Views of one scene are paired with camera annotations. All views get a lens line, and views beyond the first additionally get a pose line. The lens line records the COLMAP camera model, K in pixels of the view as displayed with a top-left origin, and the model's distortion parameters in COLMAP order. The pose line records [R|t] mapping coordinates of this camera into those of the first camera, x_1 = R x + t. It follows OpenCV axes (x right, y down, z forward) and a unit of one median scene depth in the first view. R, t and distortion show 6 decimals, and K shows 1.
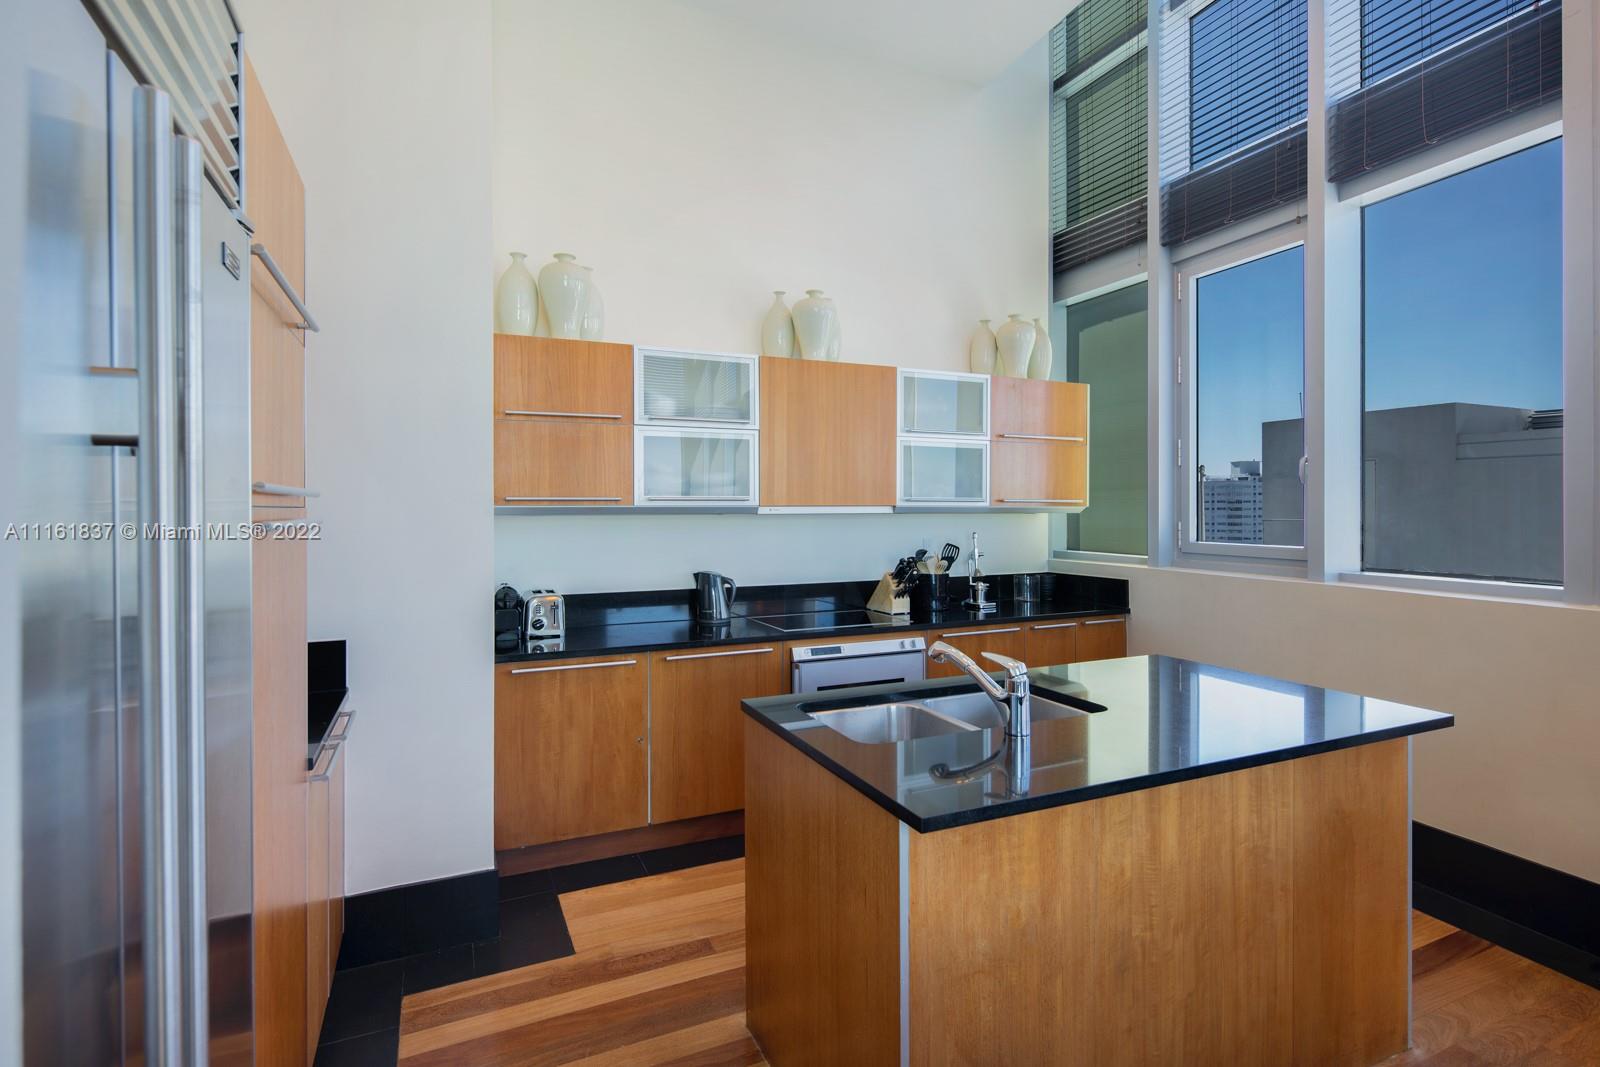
lens RADIAL K [[776.6, 0, 794.0], [0, 776.6, 513.0], [0, 0, 1]] dist [0.005610, -0.005418]
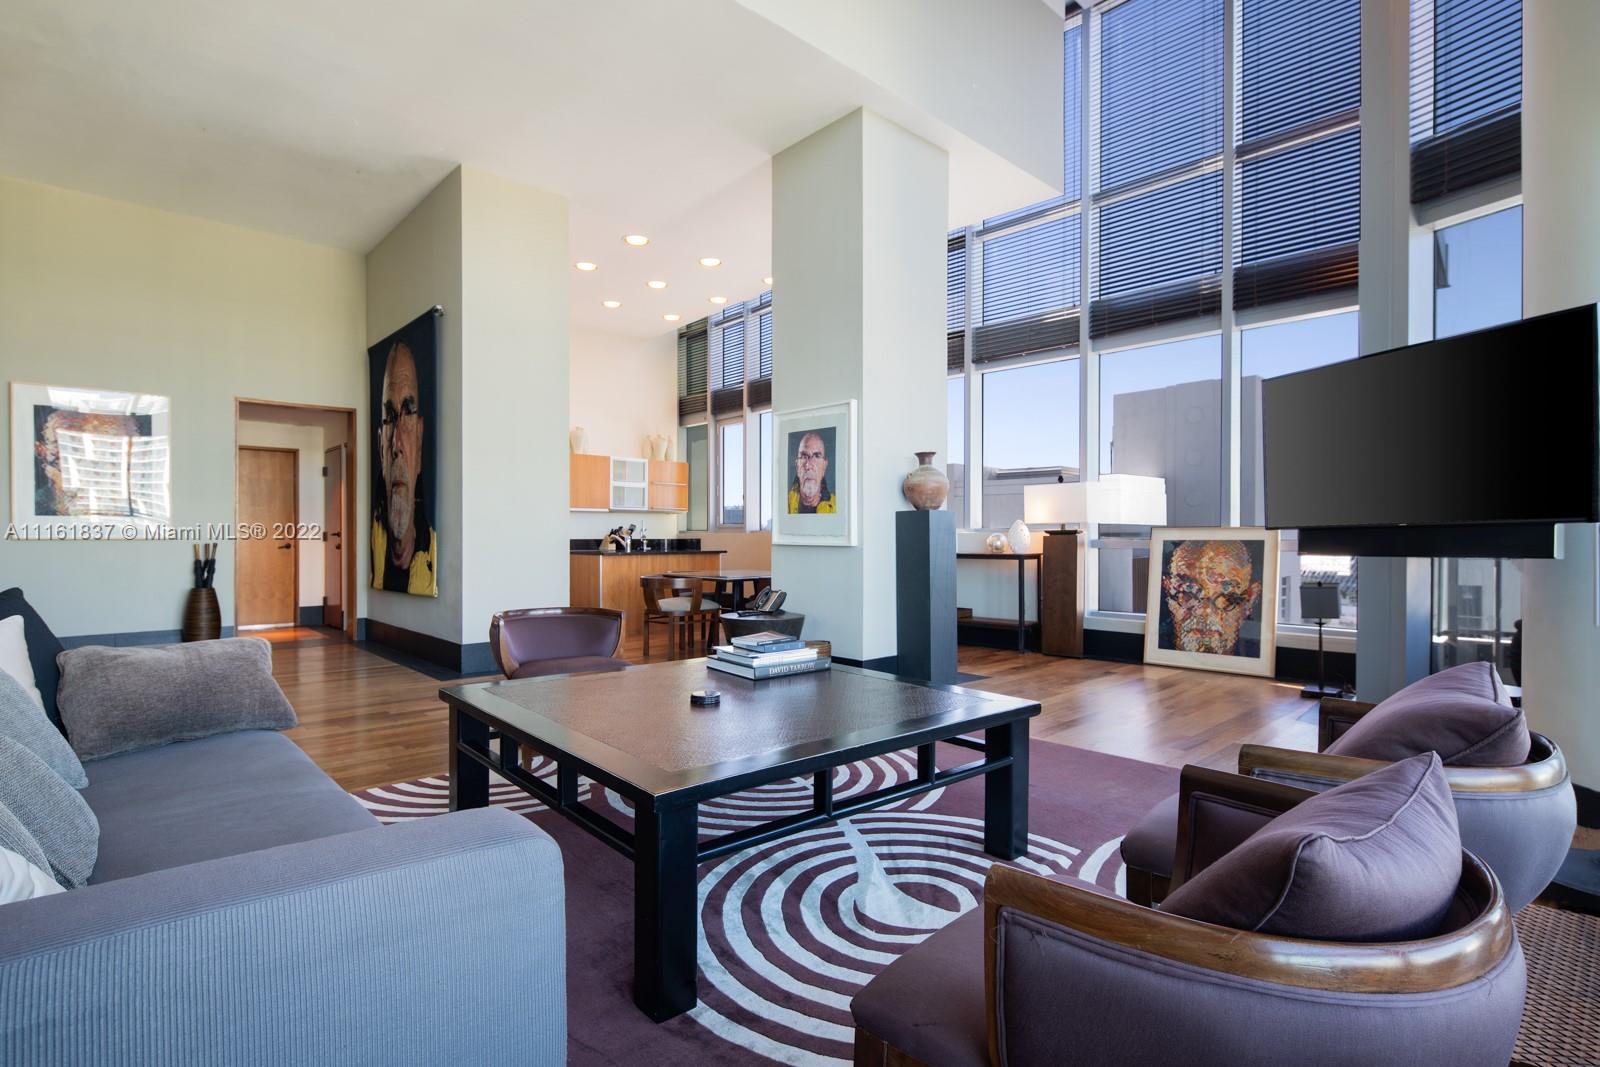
lens RADIAL K [[776.6, 0, 785.4], [0, 776.6, 540.4], [0, 0, 1]] dist [0.005610, -0.005418]
pose [[0.952420, -0.000780, 0.304789, -0.121832], [0.001923, 0.999992, -0.003448, 0.124330], [-0.304784, 0.003870, 0.952414, -1.954509]]
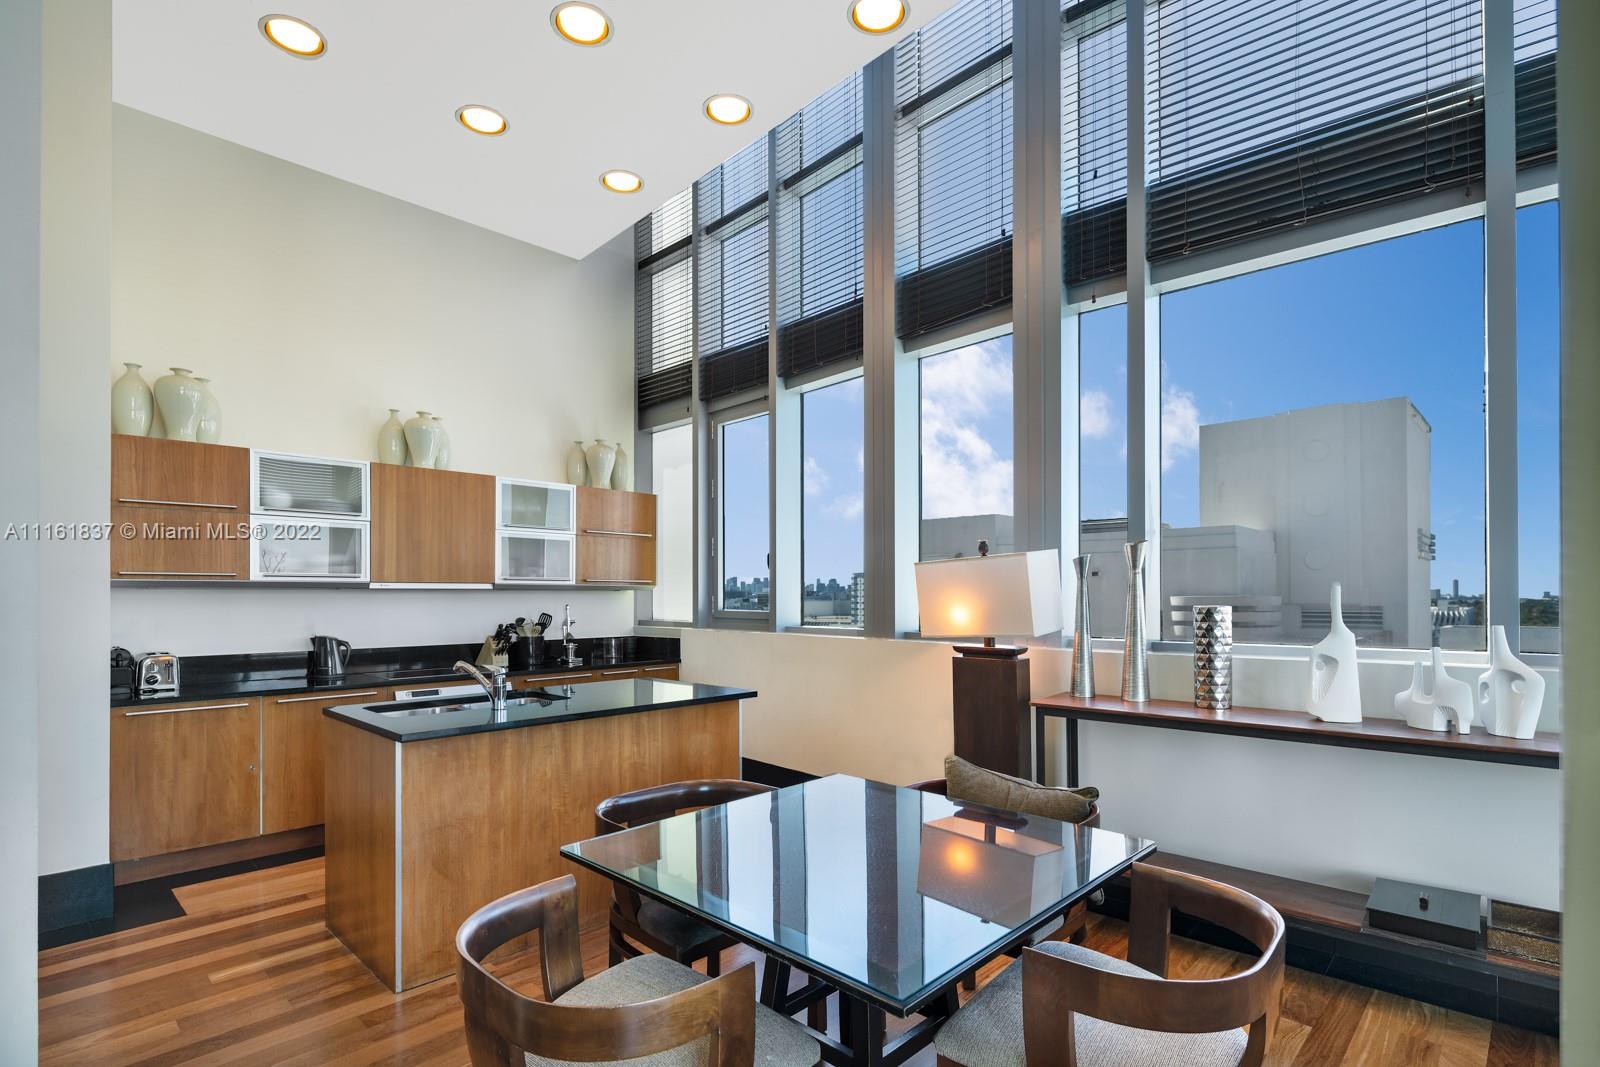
lens RADIAL K [[776.6, 0, 796.5], [0, 776.6, 592.9], [0, 0, 1]] dist [0.005610, -0.005418]
pose [[0.929022, 0.001231, 0.370023, 0.136831], [0.002479, 0.999951, -0.009550, 0.023104], [-0.370017, 0.009790, 0.928974, -0.440036]]
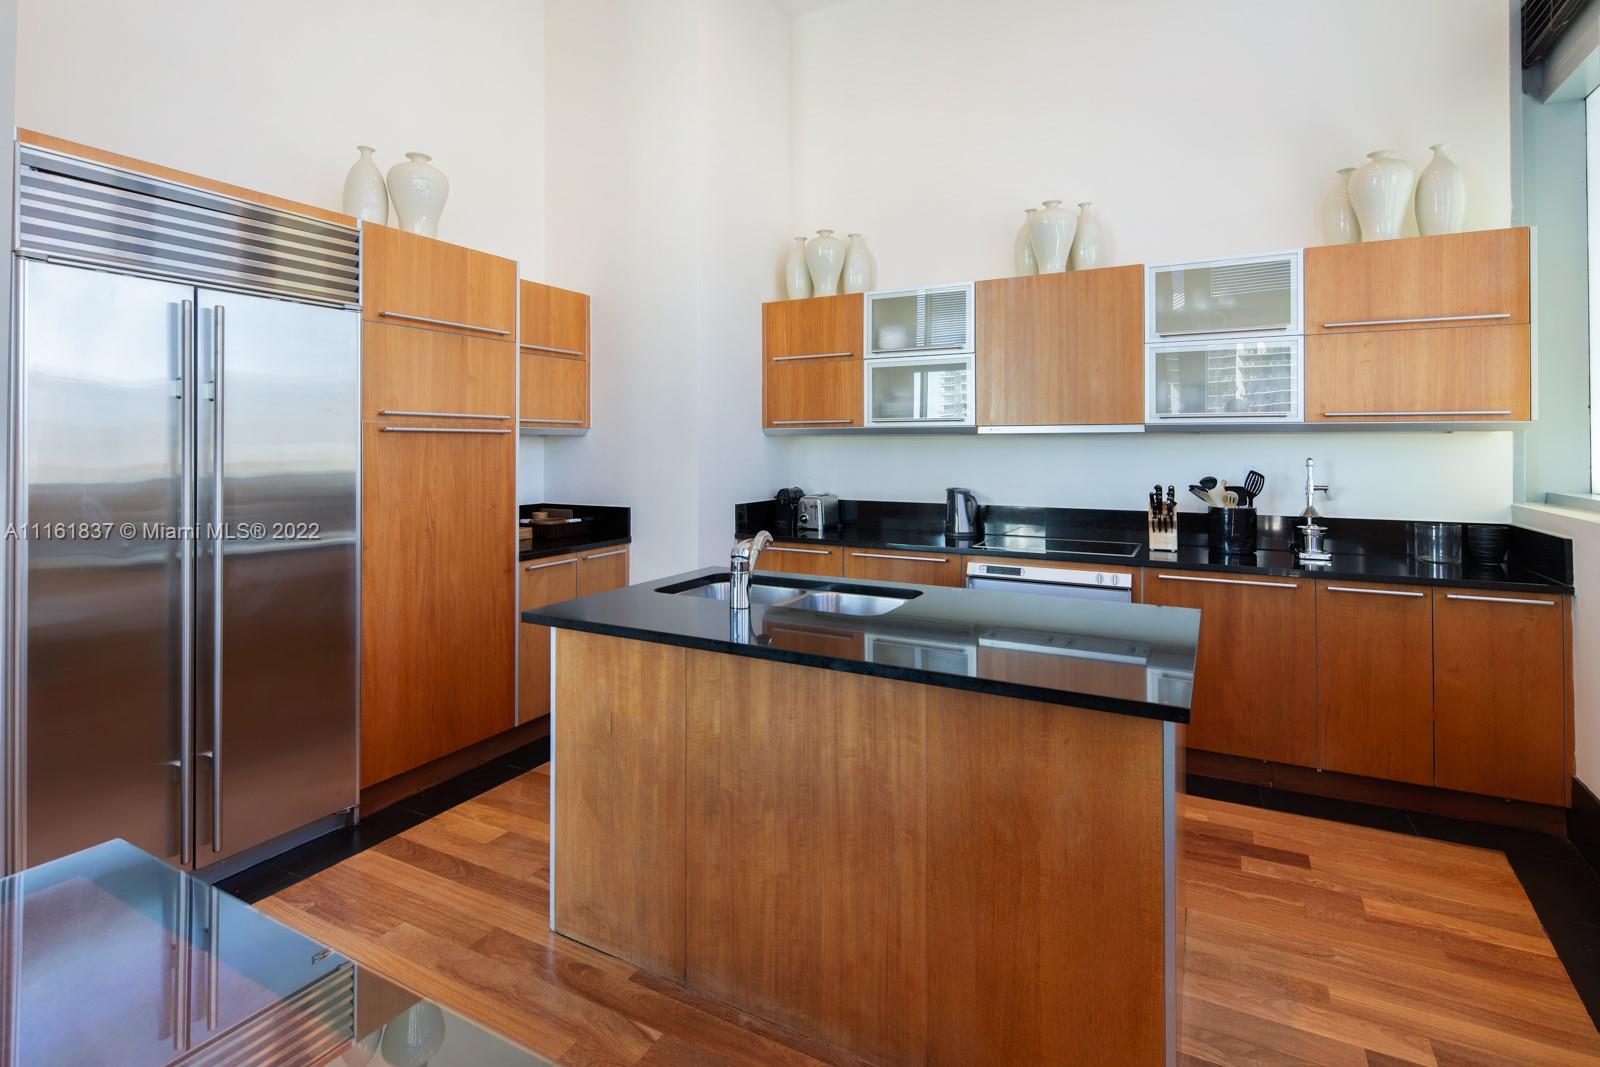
lens RADIAL K [[776.6, 0, 788.7], [0, 776.6, 436.6], [0, 0, 1]] dist [0.005610, -0.005418]
pose [[0.609853, -0.005624, -0.792495, 0.660042], [-0.006196, 0.999910, -0.011864, 0.020061], [0.792491, 0.012145, 0.609763, 0.176707]]
